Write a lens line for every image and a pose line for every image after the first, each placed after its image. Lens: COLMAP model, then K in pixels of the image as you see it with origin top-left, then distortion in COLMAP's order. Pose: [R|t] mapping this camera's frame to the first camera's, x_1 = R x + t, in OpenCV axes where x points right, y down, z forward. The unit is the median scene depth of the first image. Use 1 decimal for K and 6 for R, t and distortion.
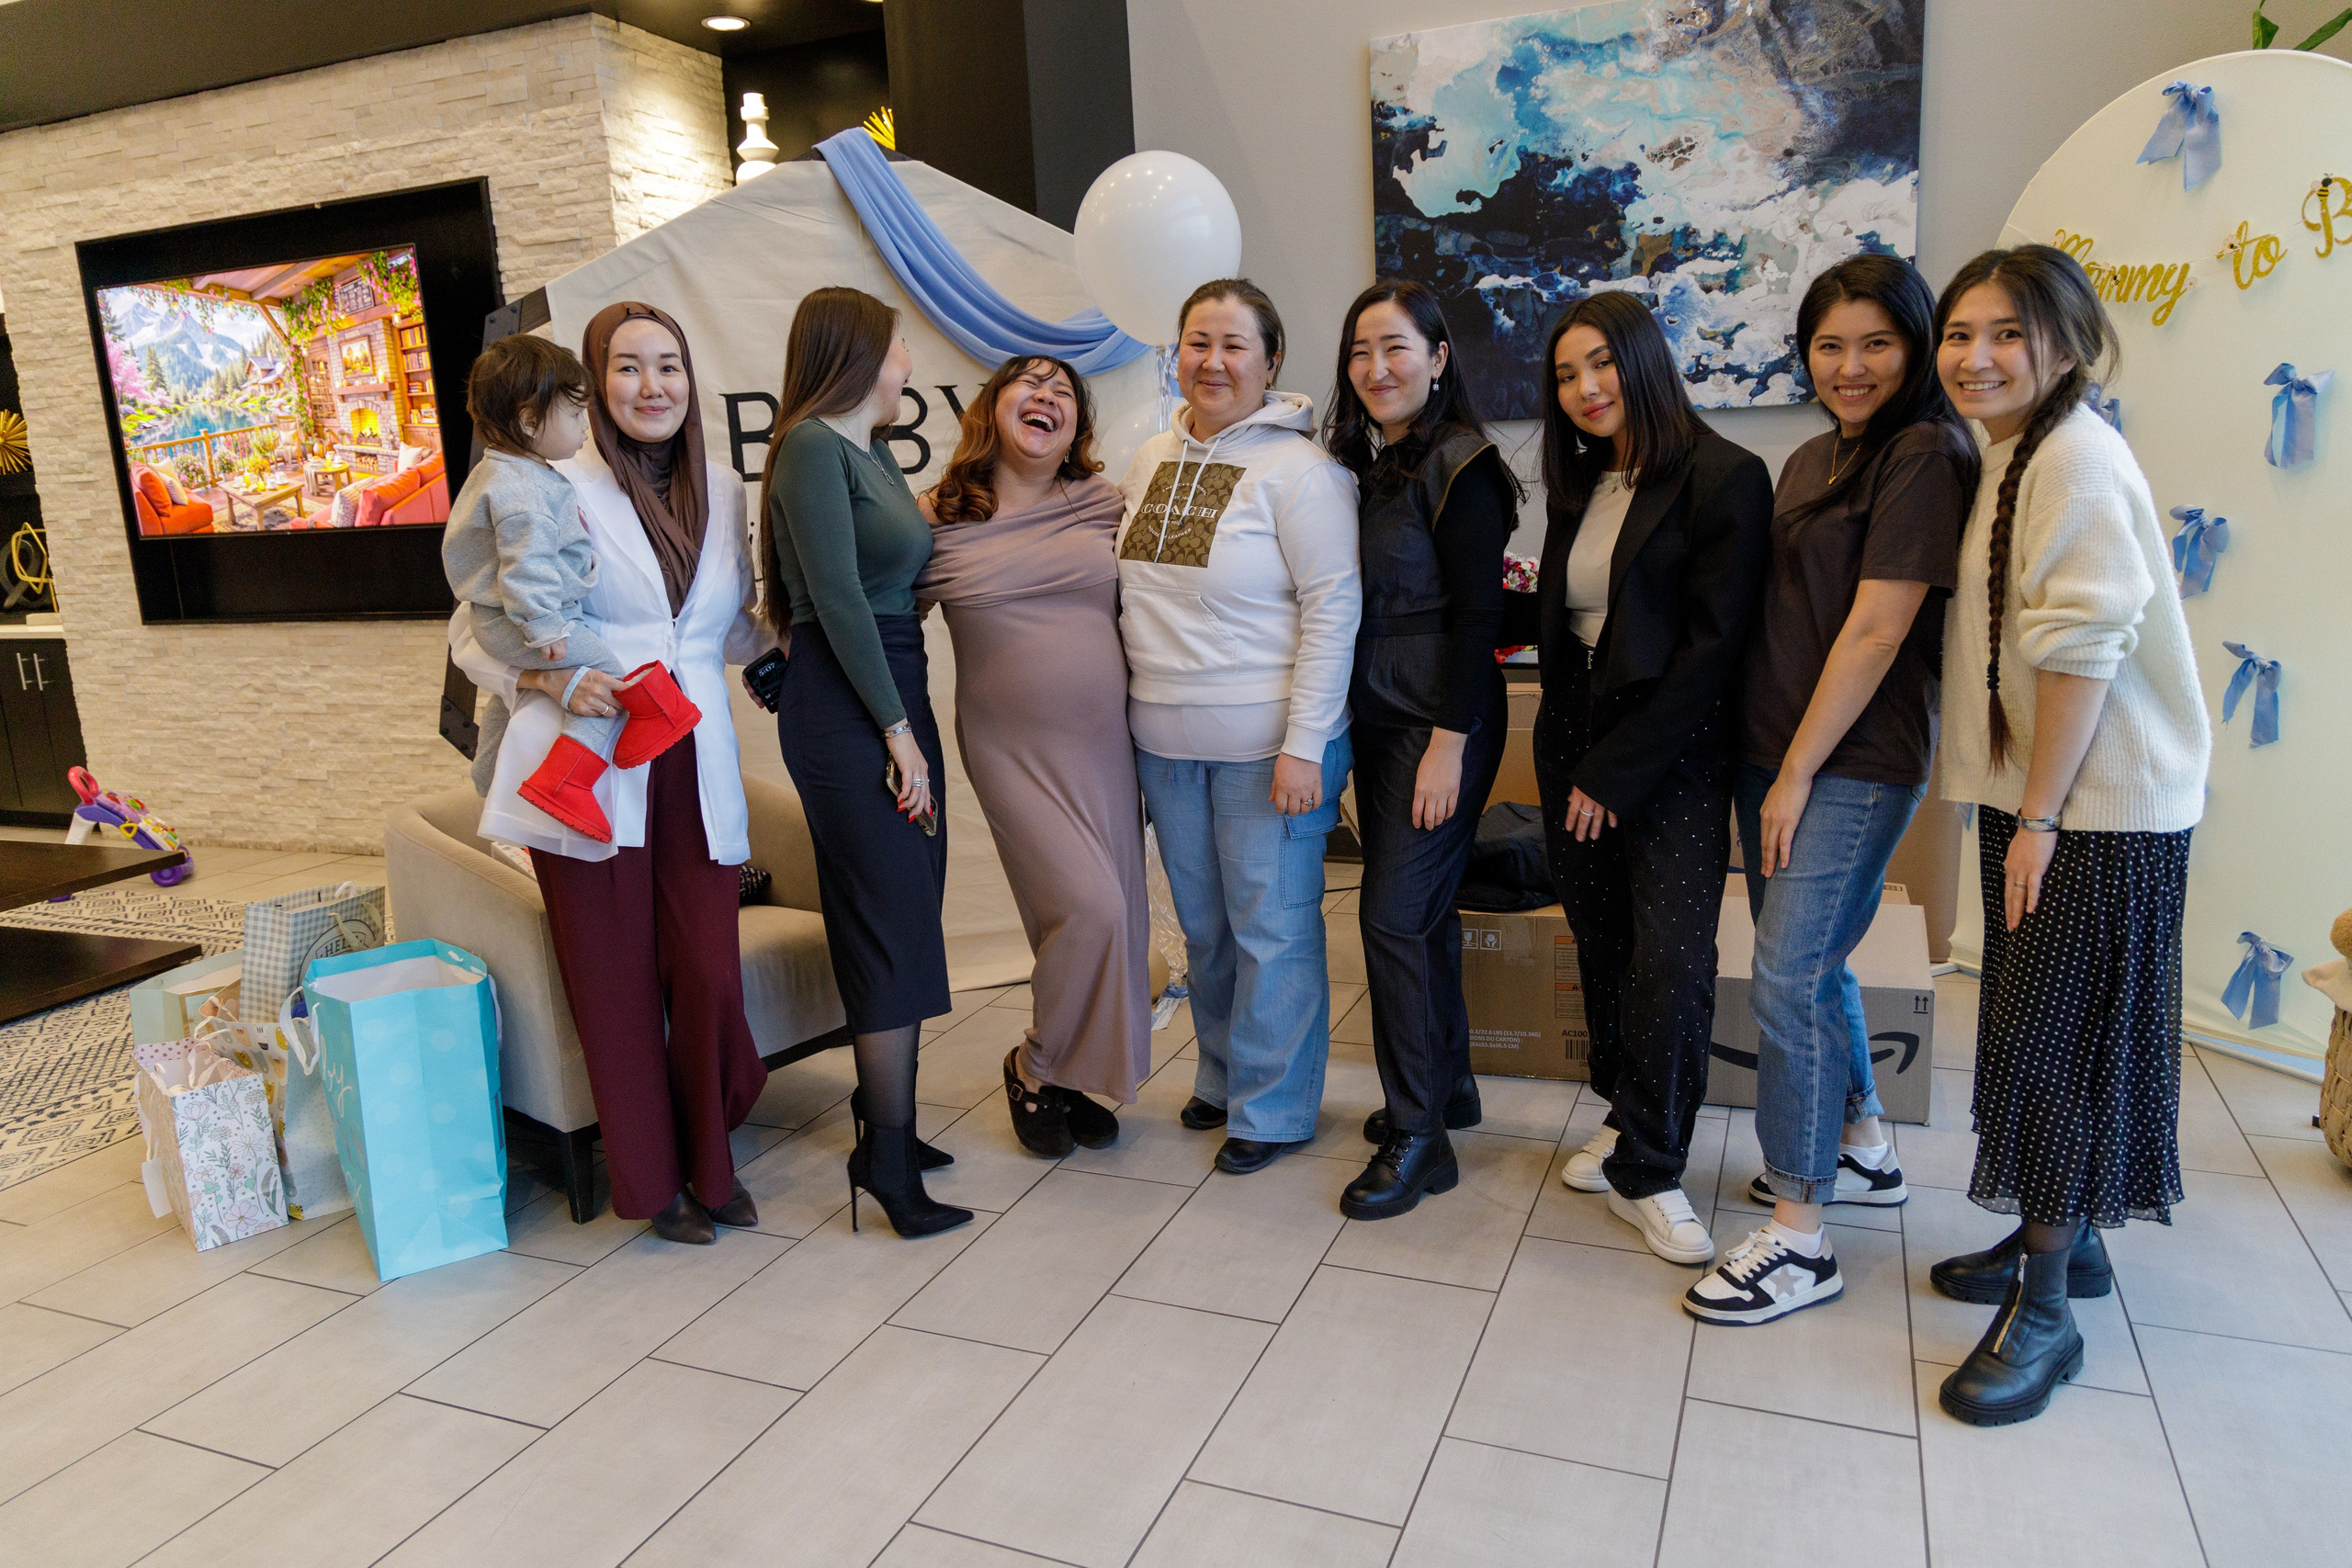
lens RADIAL K [[1591.0, 0, 1186.6], [0, 1591.0, 787.9], [0, 0, 1]] dist [0.004449, -0.000202]
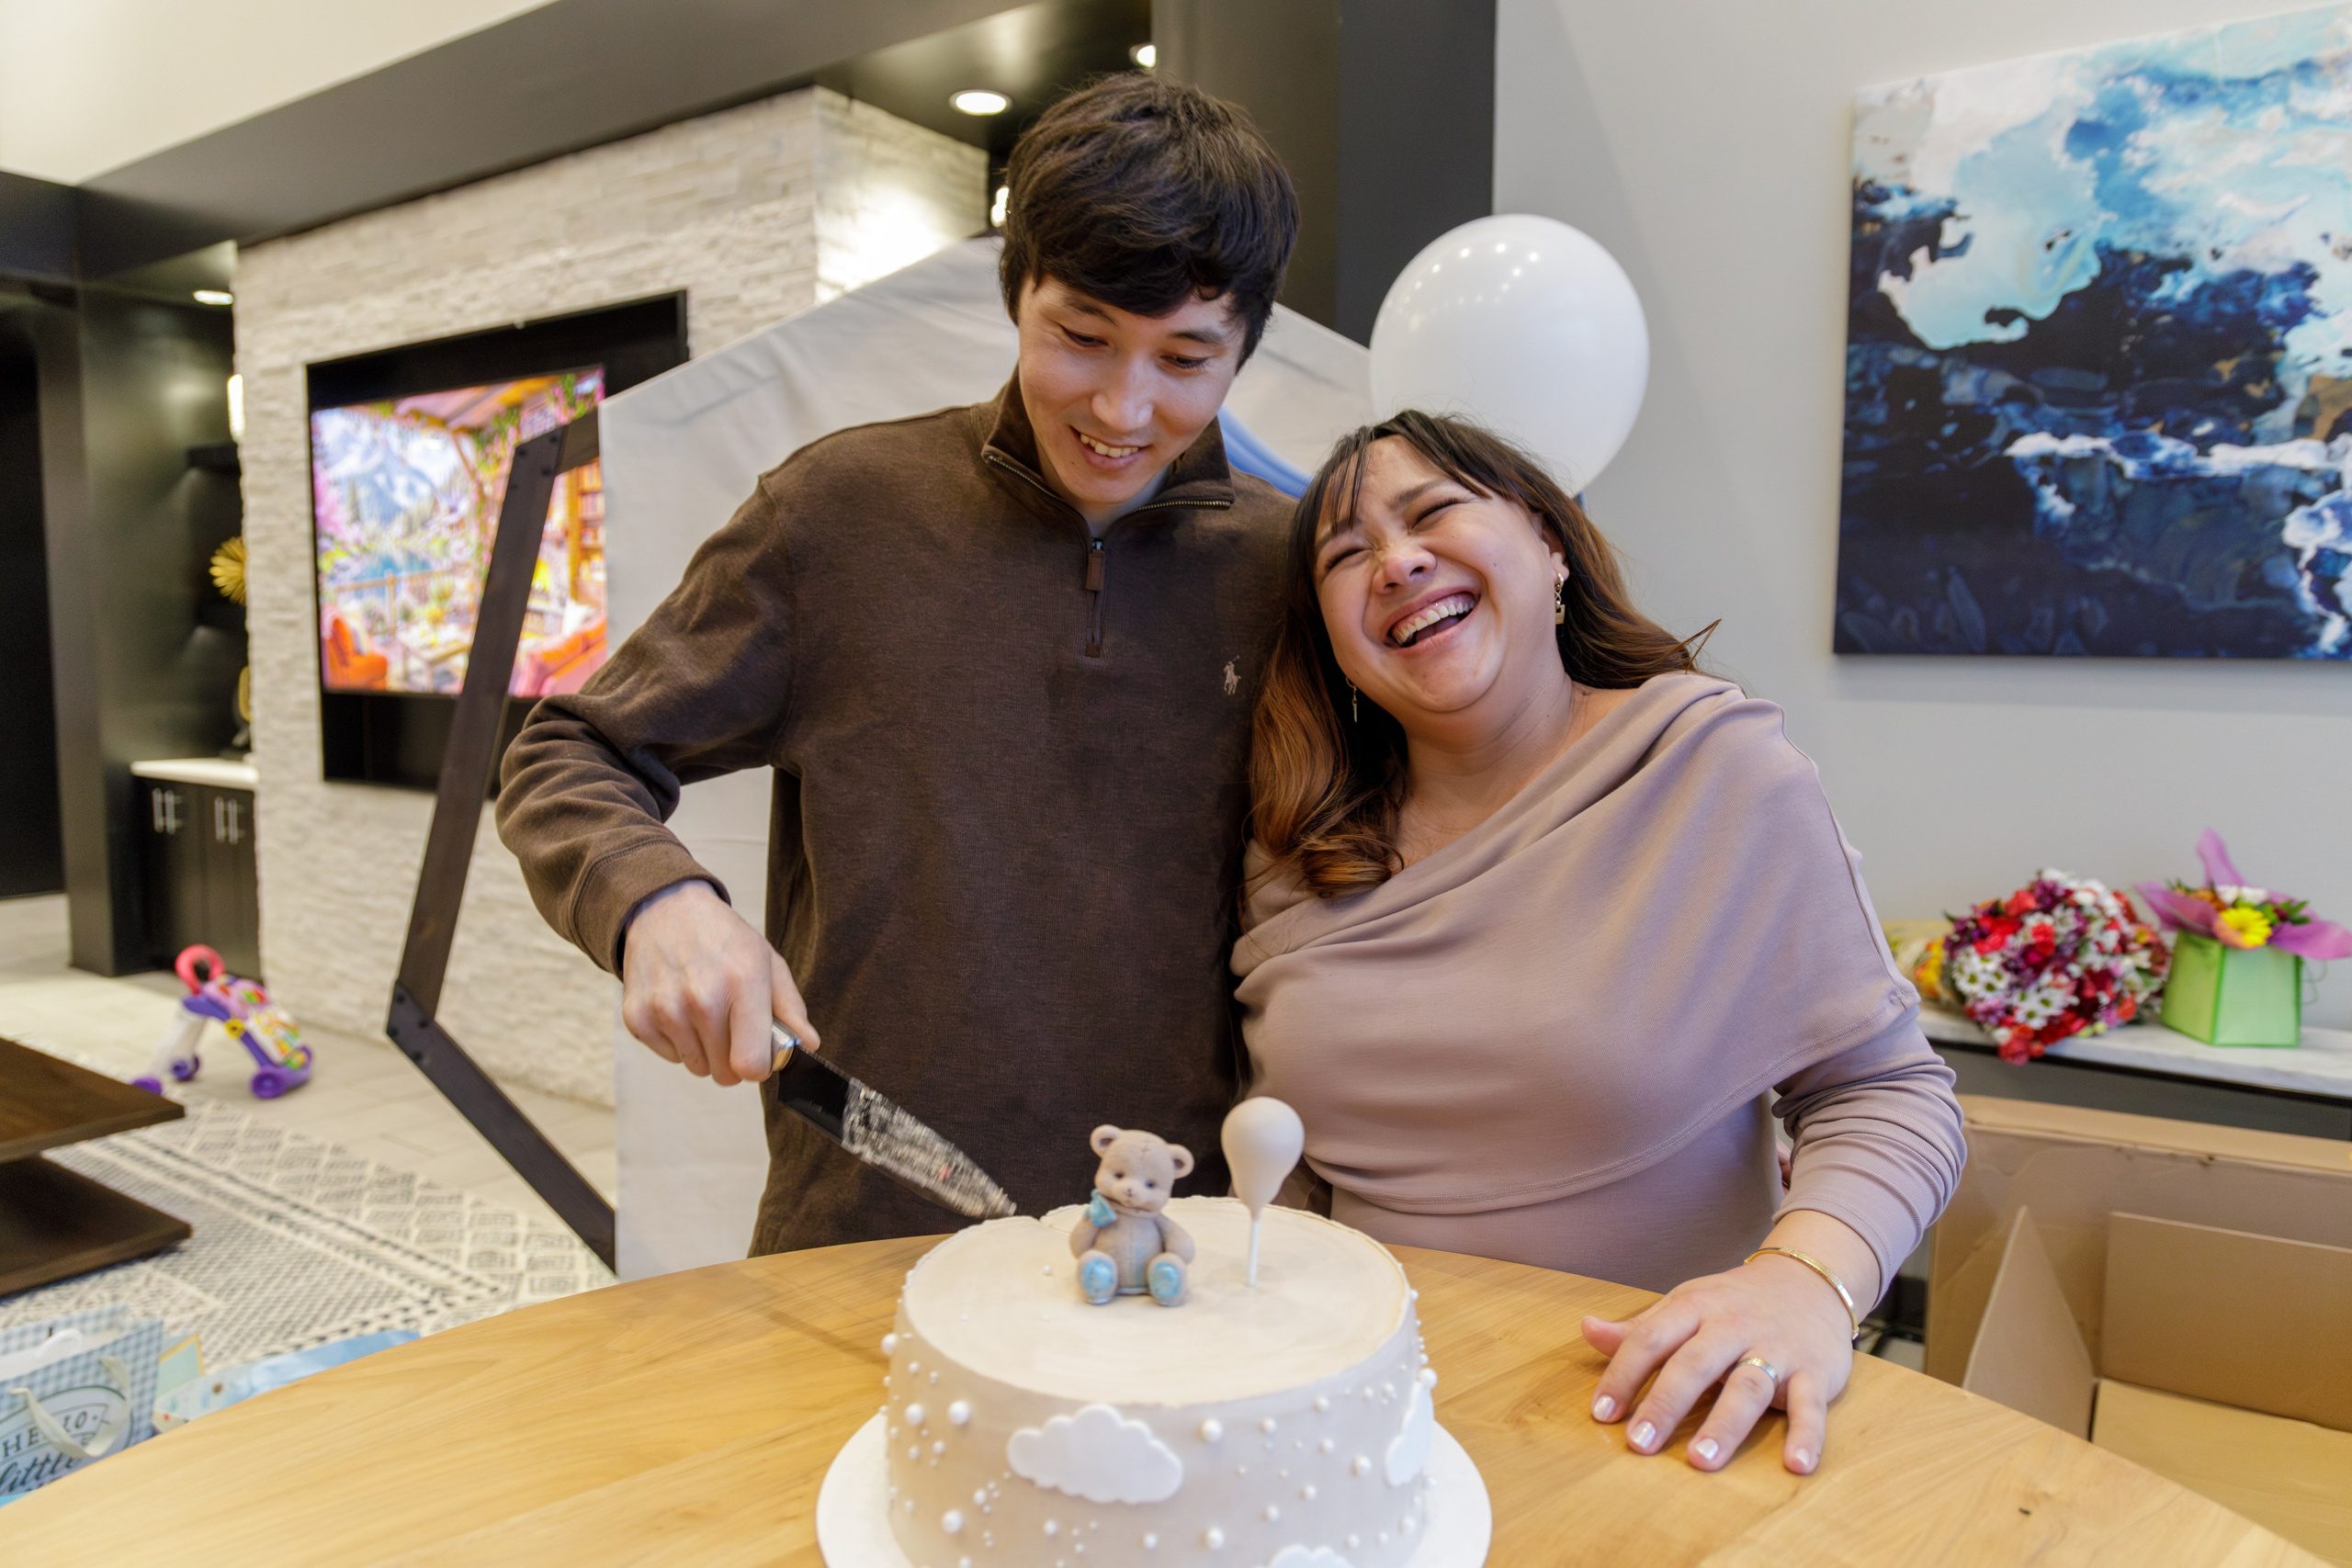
lens RADIAL K [[1591.0, 0, 1185.2], [0, 1591.0, 777.7], [0, 0, 1]] dist [0.004449, -0.000202]
pose [[0.973091, 0.073835, -0.218270, 0.007568], [-0.096212, 0.990939, -0.093722, -0.093885], [0.209373, 0.112201, 0.971377, 0.327417]]
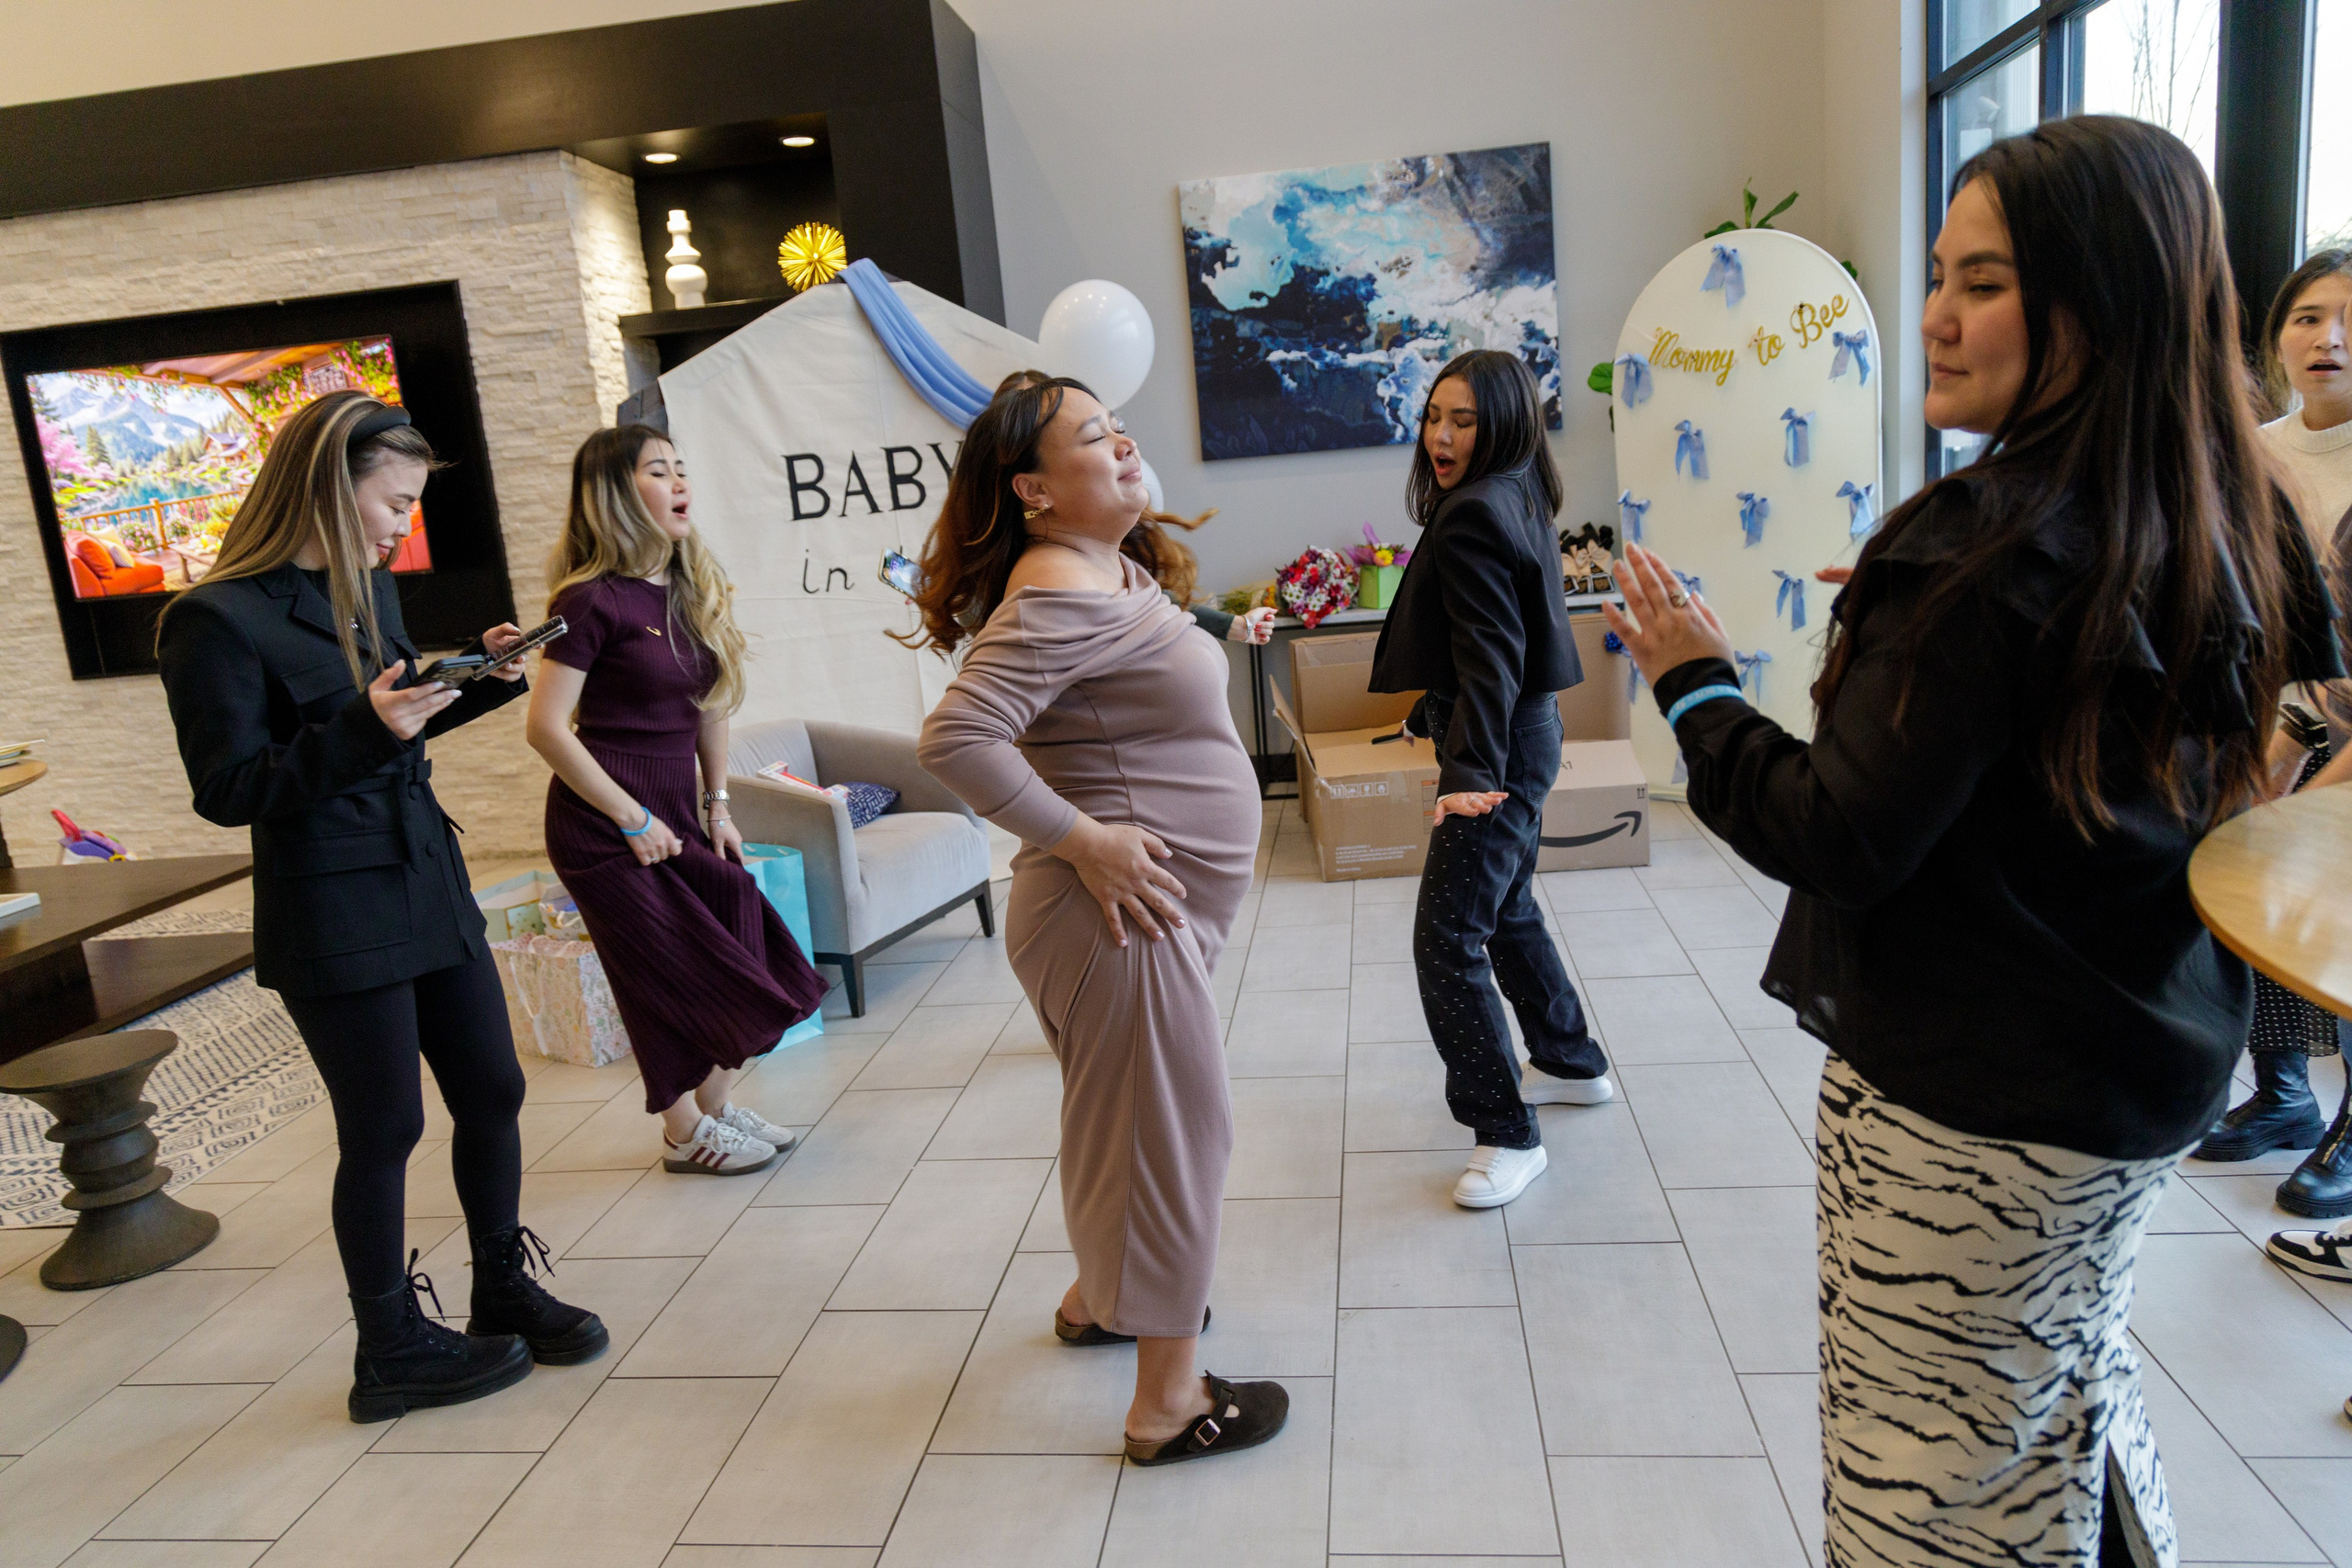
lens RADIAL K [[1591.0, 0, 1197.0], [0, 1591.0, 783.0], [0, 0, 1]] dist [0.004449, -0.000202]
pose [[0.960610, -0.088899, 0.263296, -0.289409], [0.093497, 0.995607, -0.004962, 0.059965], [-0.261698, 0.029384, 0.964702, -0.335171]]
